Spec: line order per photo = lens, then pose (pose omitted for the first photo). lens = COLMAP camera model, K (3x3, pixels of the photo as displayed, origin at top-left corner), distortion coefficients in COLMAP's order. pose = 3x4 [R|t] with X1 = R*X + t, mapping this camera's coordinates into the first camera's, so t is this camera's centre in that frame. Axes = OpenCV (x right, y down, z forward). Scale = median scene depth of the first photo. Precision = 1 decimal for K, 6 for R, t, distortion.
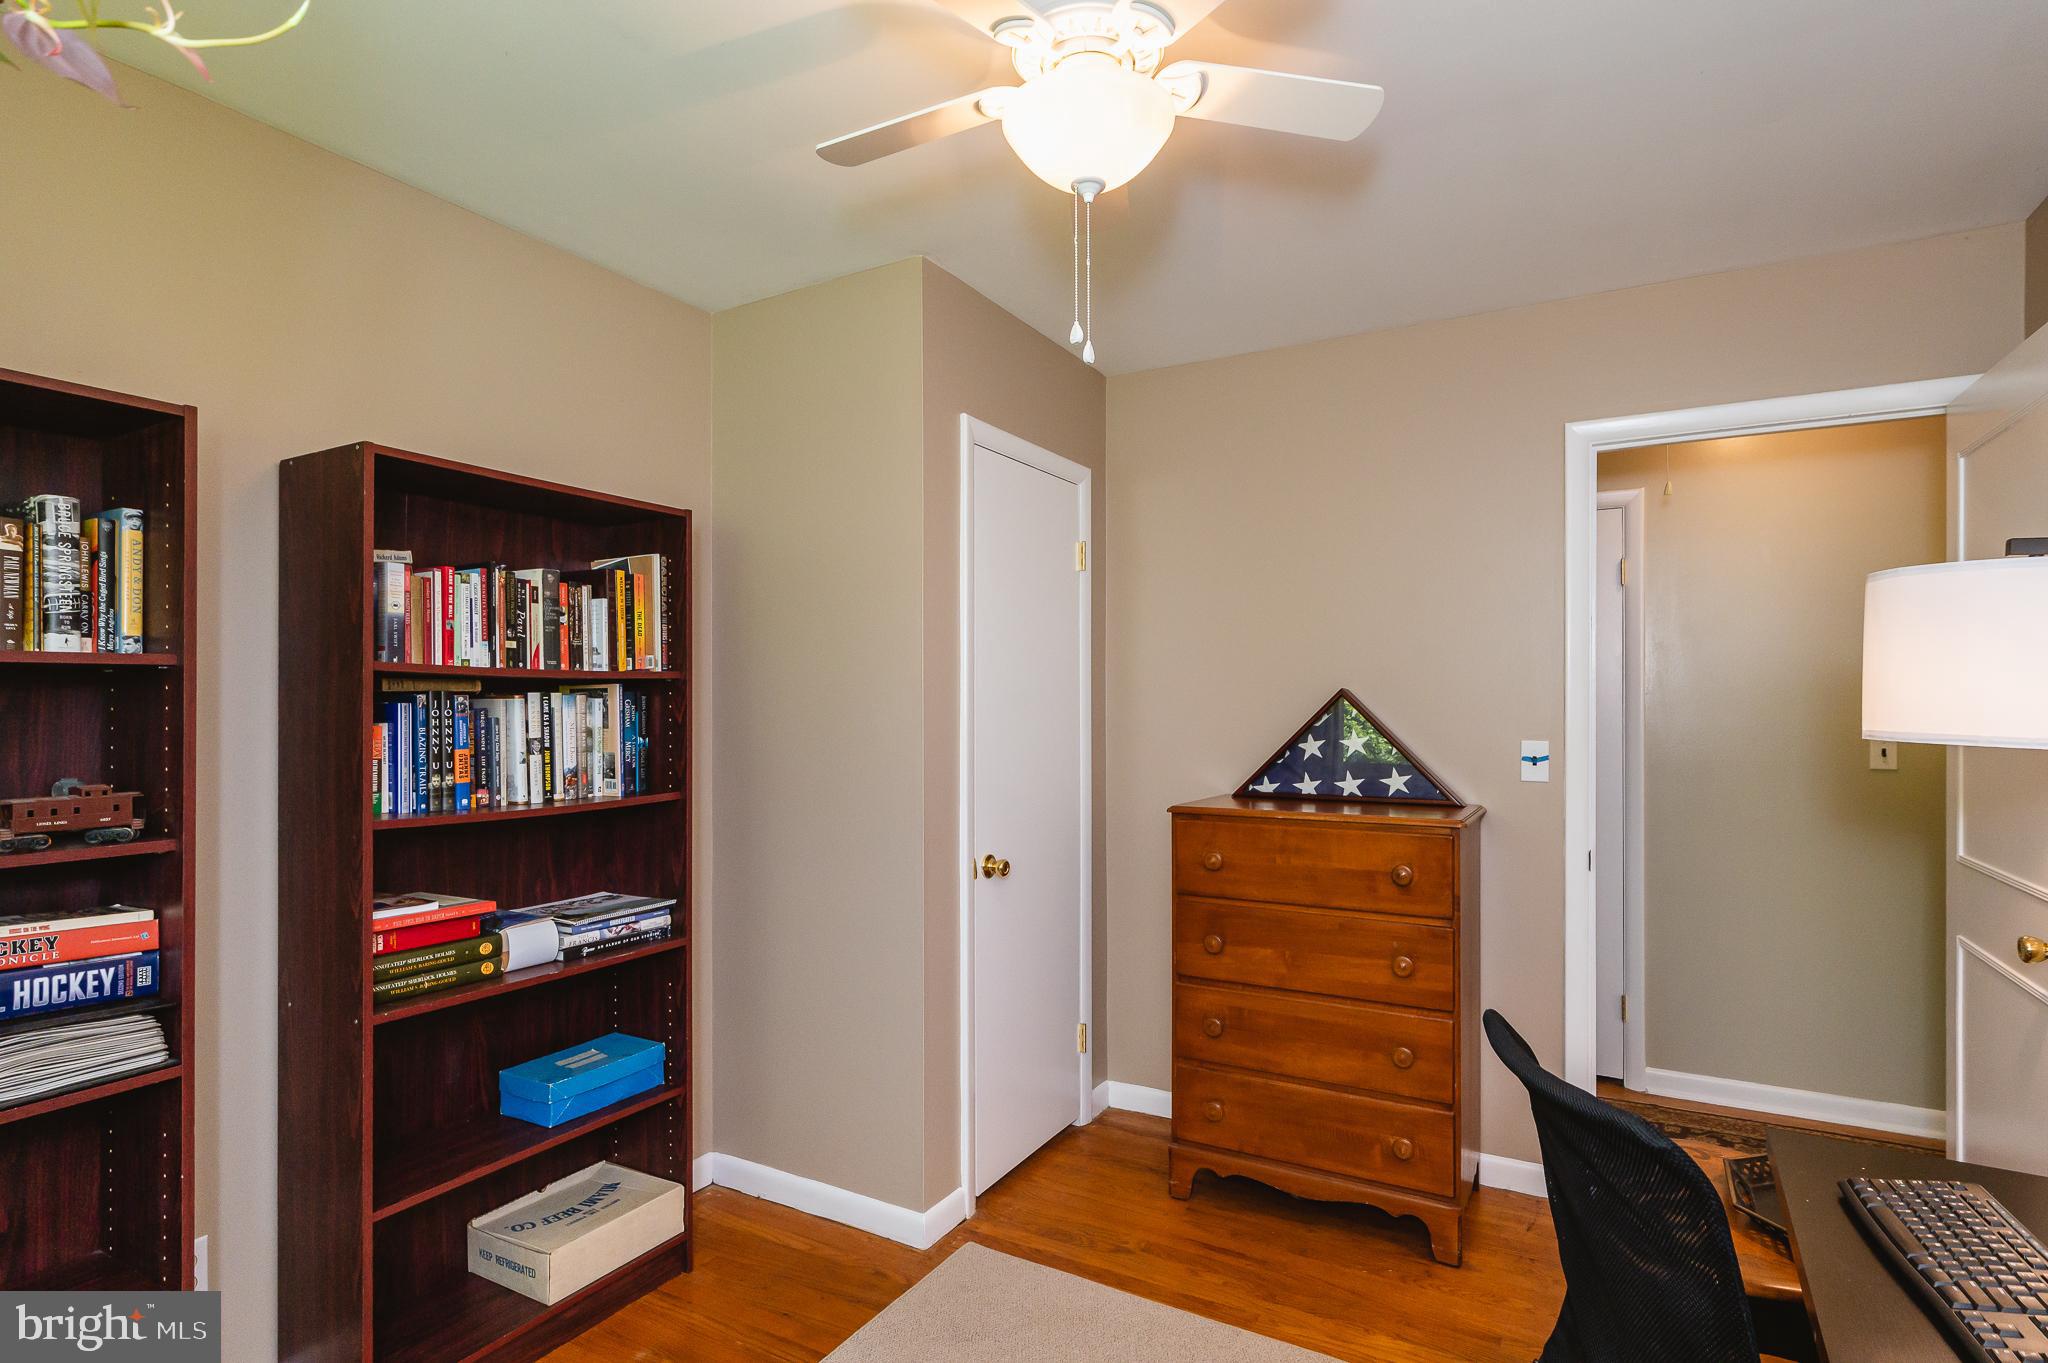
lens RADIAL K [[1017.2, 0, 1029.4], [0, 1017.2, 691.2], [0, 0, 1]] dist [-0.000857, 0.000156]
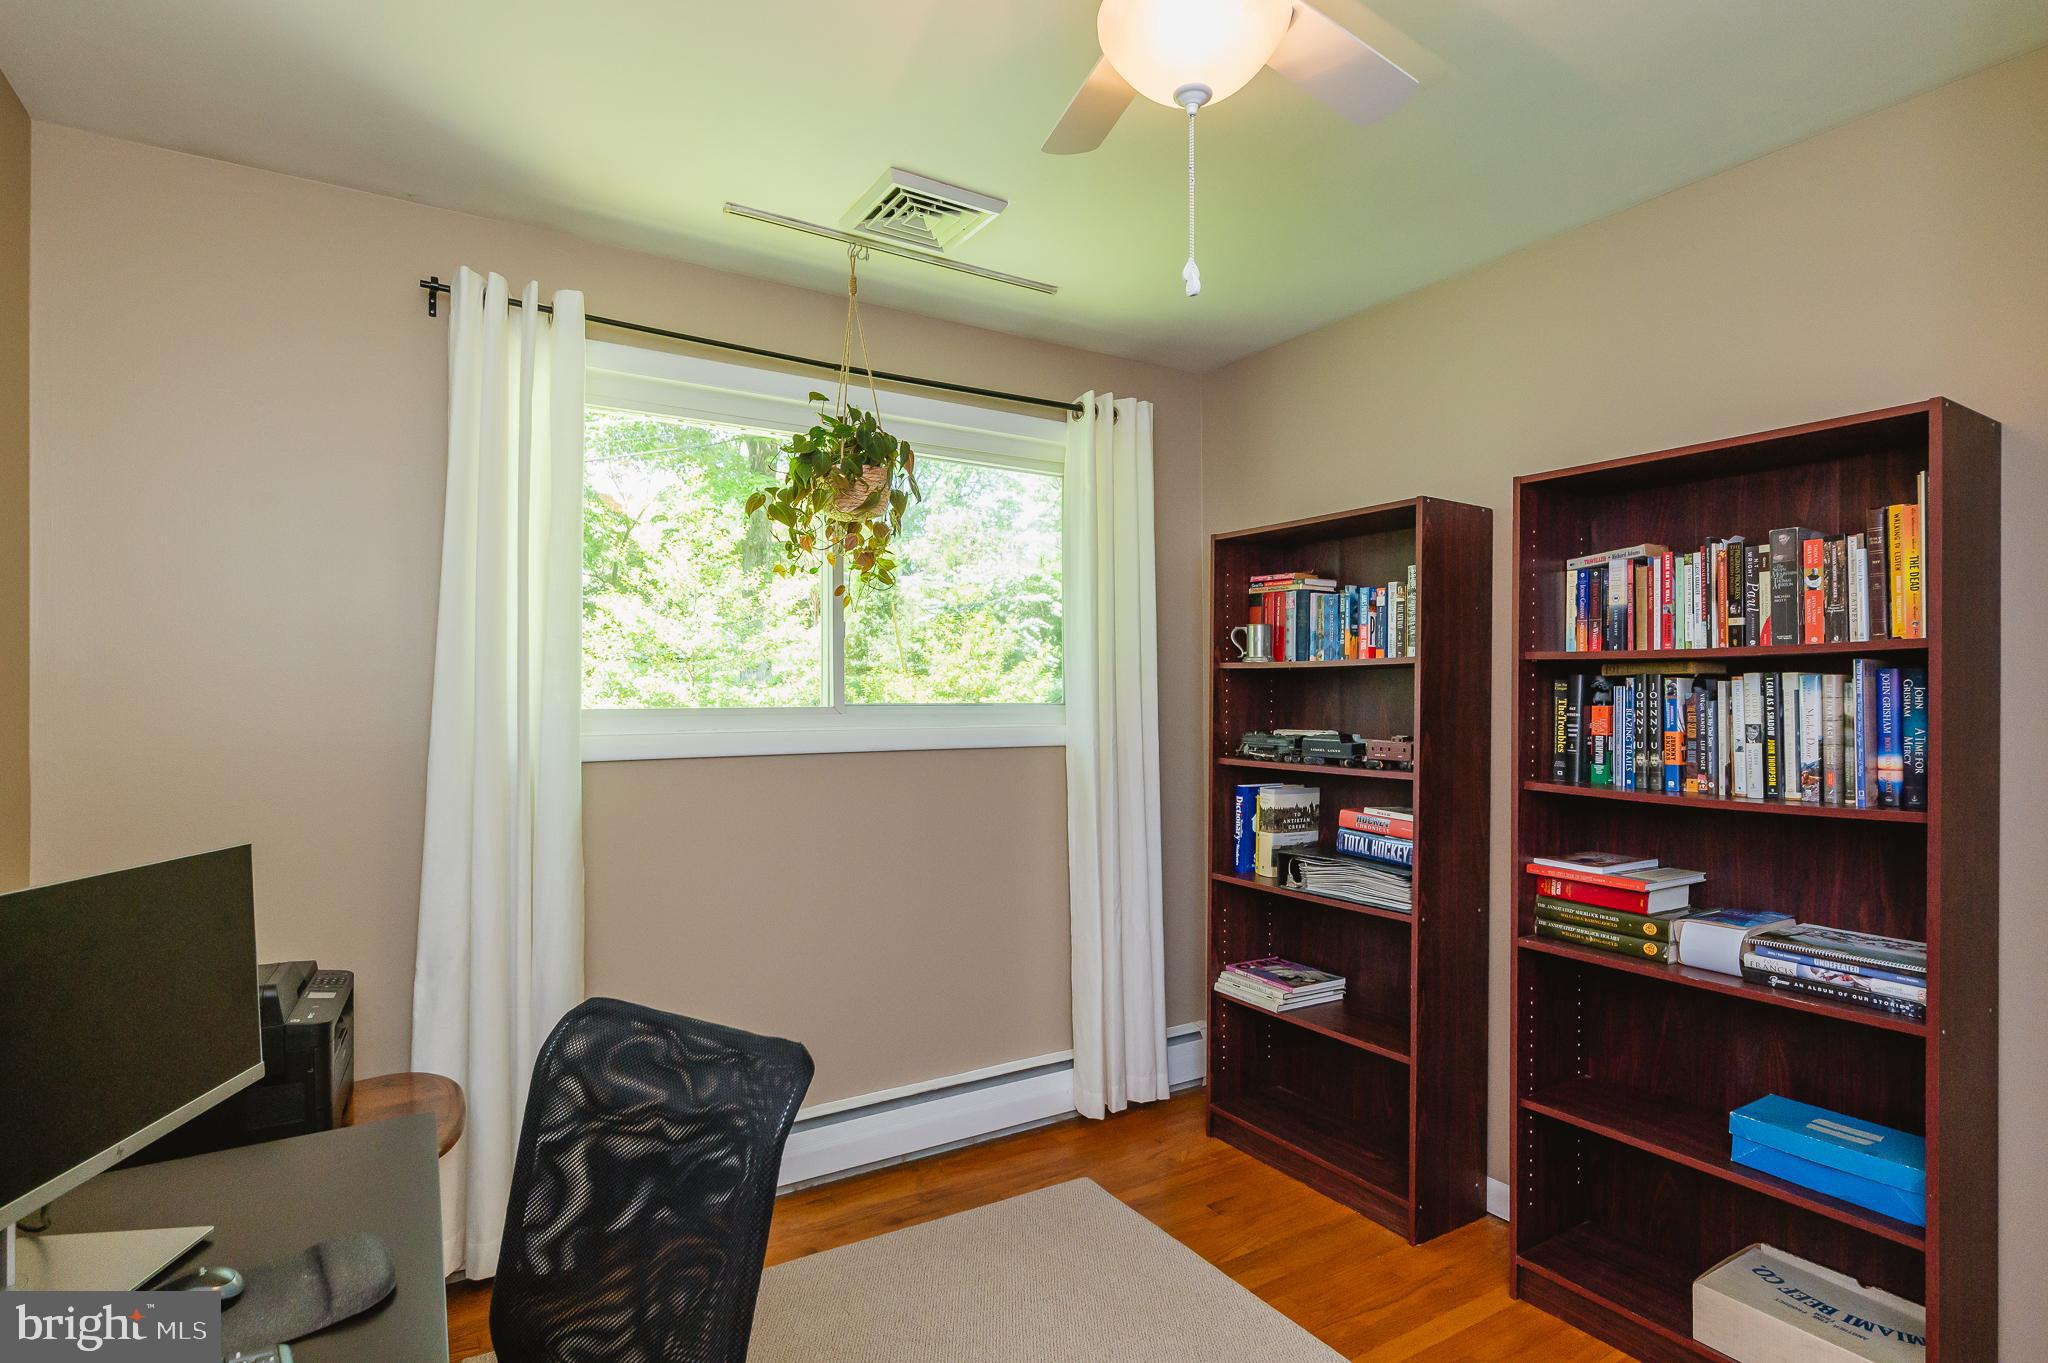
lens RADIAL K [[1017.2, 0, 1029.4], [0, 1017.2, 691.2], [0, 0, 1]] dist [-0.000857, 0.000156]
pose [[-0.468233, -0.007137, -0.883576, 0.642773], [0.006273, 0.999915, -0.011401, 0.025136], [0.883583, -0.010880, -0.468148, 0.926470]]
